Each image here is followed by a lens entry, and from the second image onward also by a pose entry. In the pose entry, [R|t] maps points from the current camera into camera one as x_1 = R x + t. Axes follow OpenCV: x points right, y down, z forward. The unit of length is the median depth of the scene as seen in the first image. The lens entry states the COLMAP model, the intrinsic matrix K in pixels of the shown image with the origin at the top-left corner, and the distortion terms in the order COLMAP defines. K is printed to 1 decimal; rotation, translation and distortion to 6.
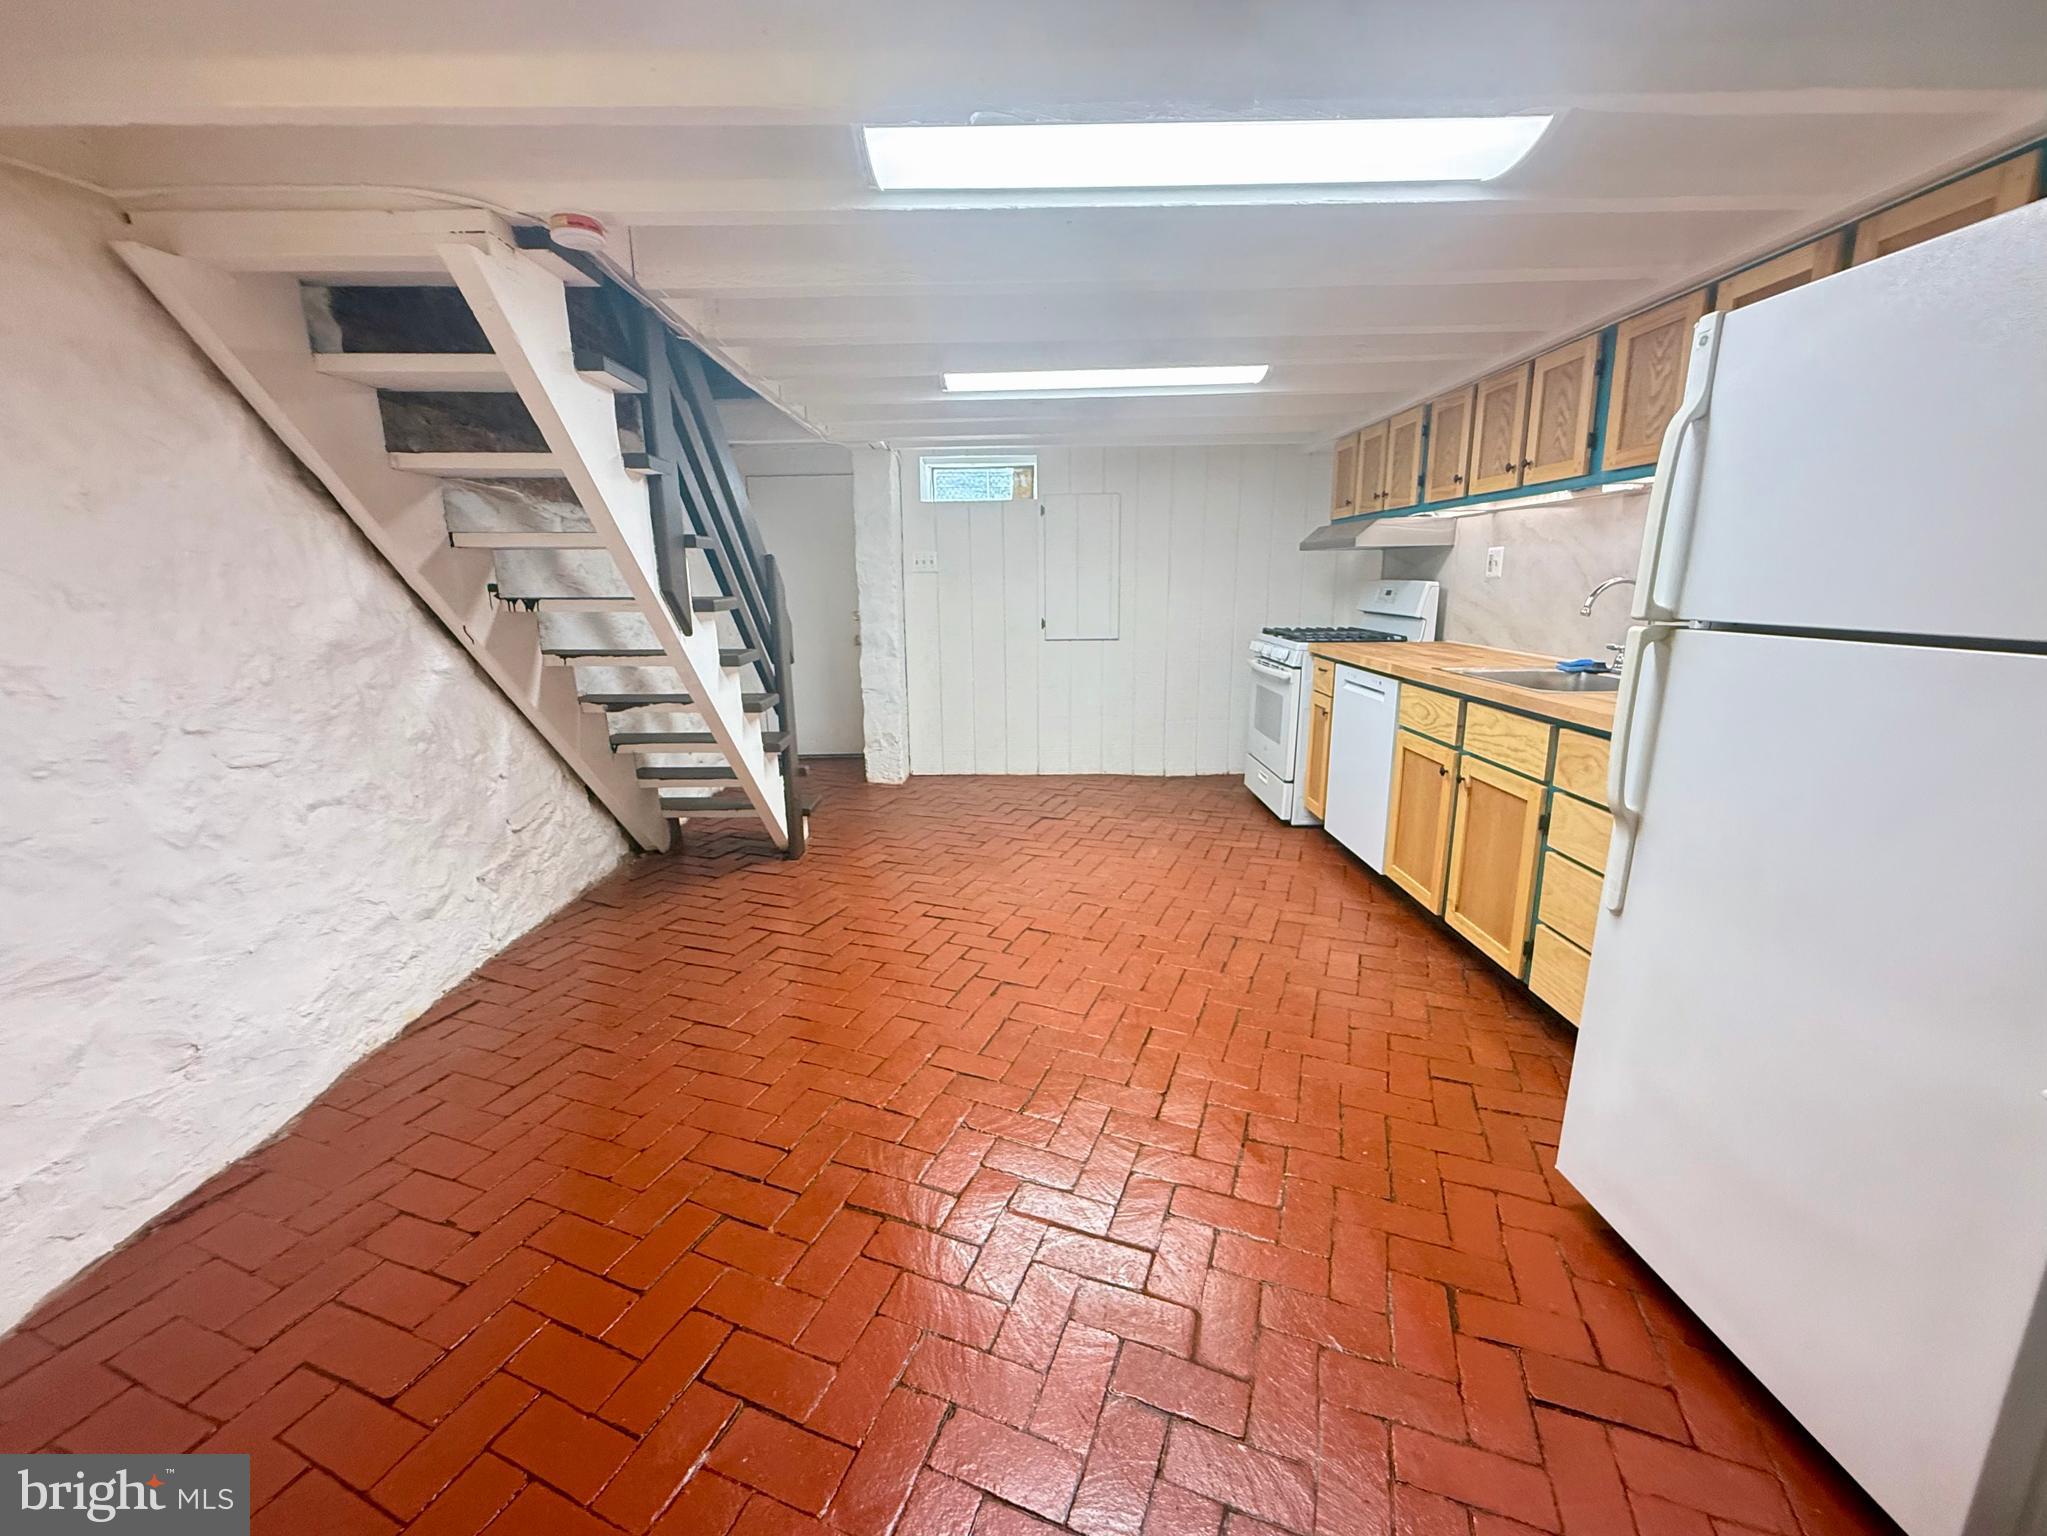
lens RADIAL K [[828.7, 0, 1023.5], [0, 828.7, 768.0], [0, 0, 1]] dist [-0.000633, 0.000012]
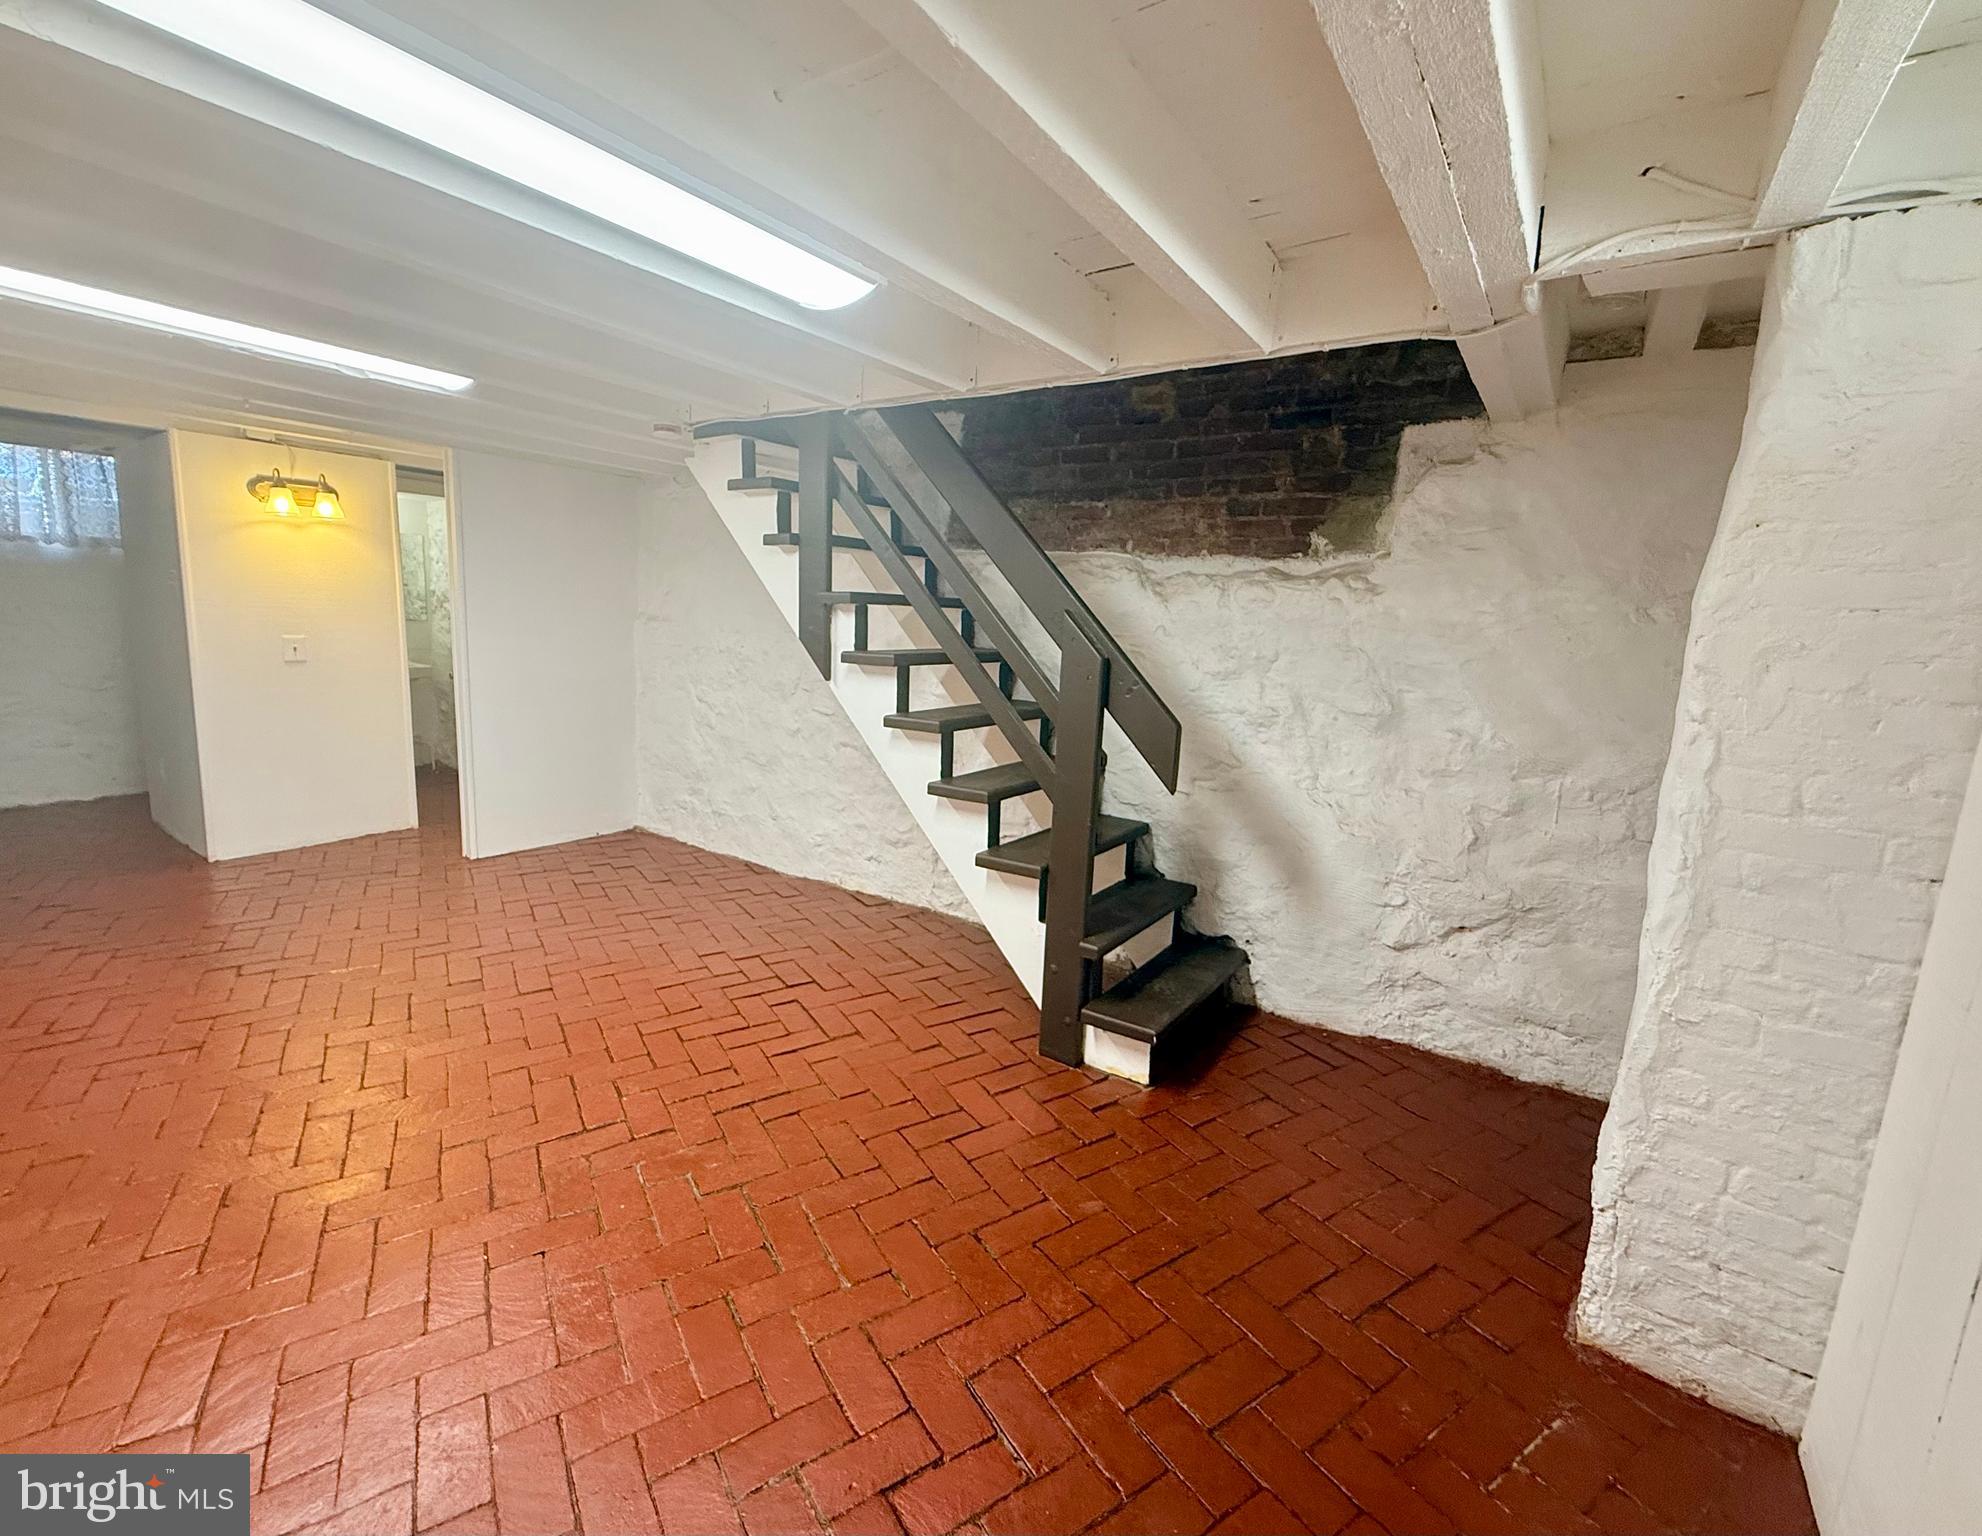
lens RADIAL K [[855.7, 0, 988.5], [0, 855.7, 759.9], [0, 0, 1]] dist [-0.001282, 0.000149]
pose [[-0.583389, 0.117267, -0.803682, 0.396611], [-0.217018, 0.931037, 0.293382, -0.435860], [0.782662, 0.345569, -0.517708, 1.771374]]
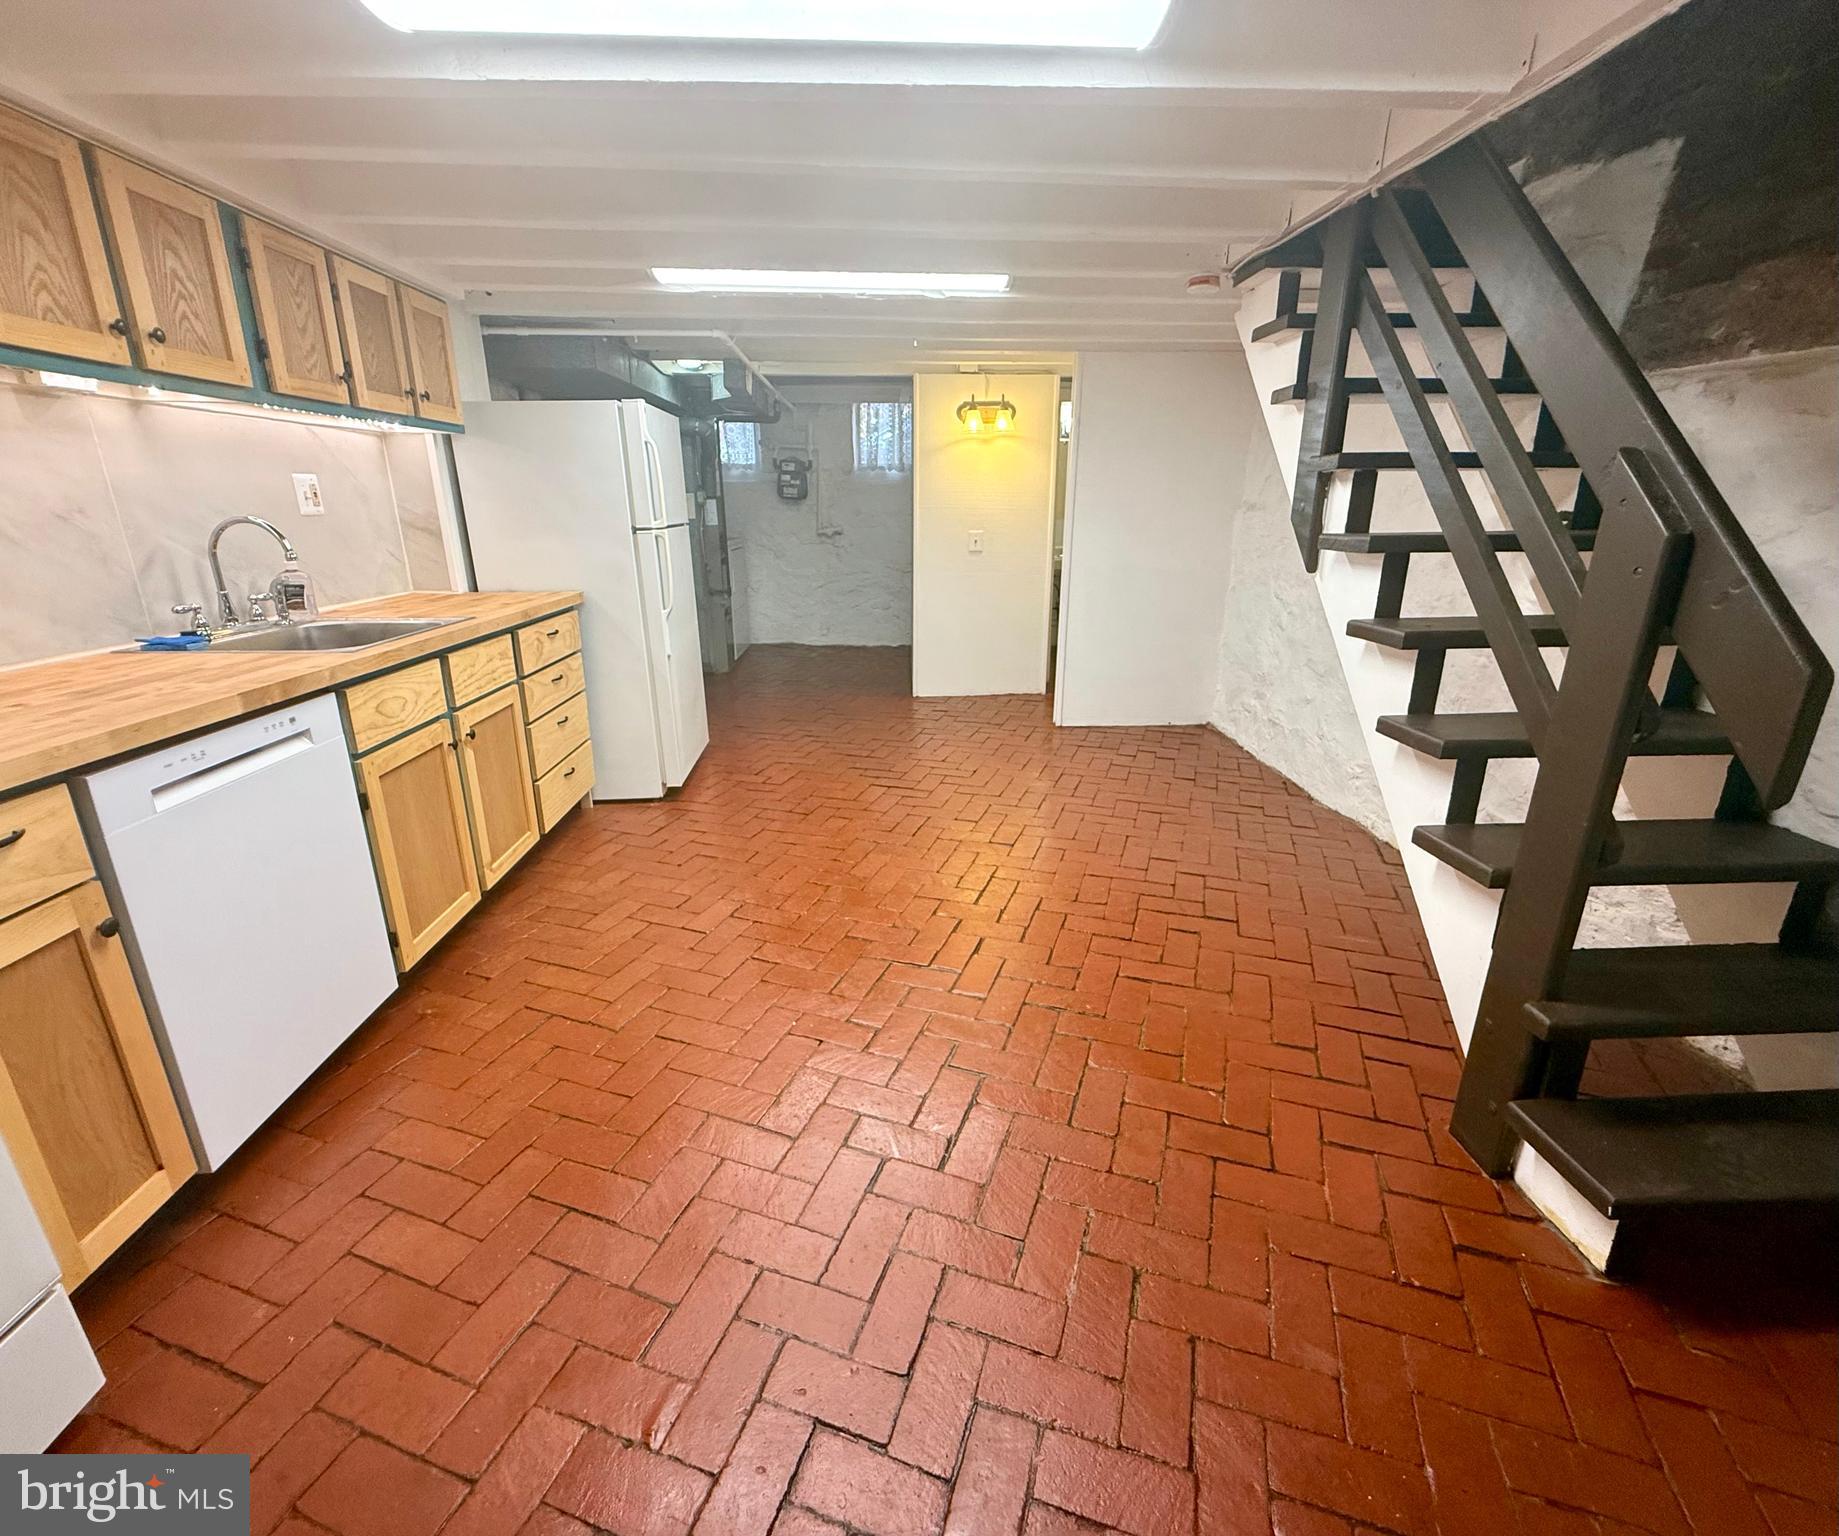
lens RADIAL K [[816.9, 0, 919.5], [0, 816.9, 768.0], [0, 0, 1]] dist [0.000074, -0.000416]
pose [[-0.999294, 0.020640, -0.031399, 0.052575], [0.001481, 0.856617, 0.515951, -0.425616], [0.037546, 0.515540, -0.856043, 1.814008]]
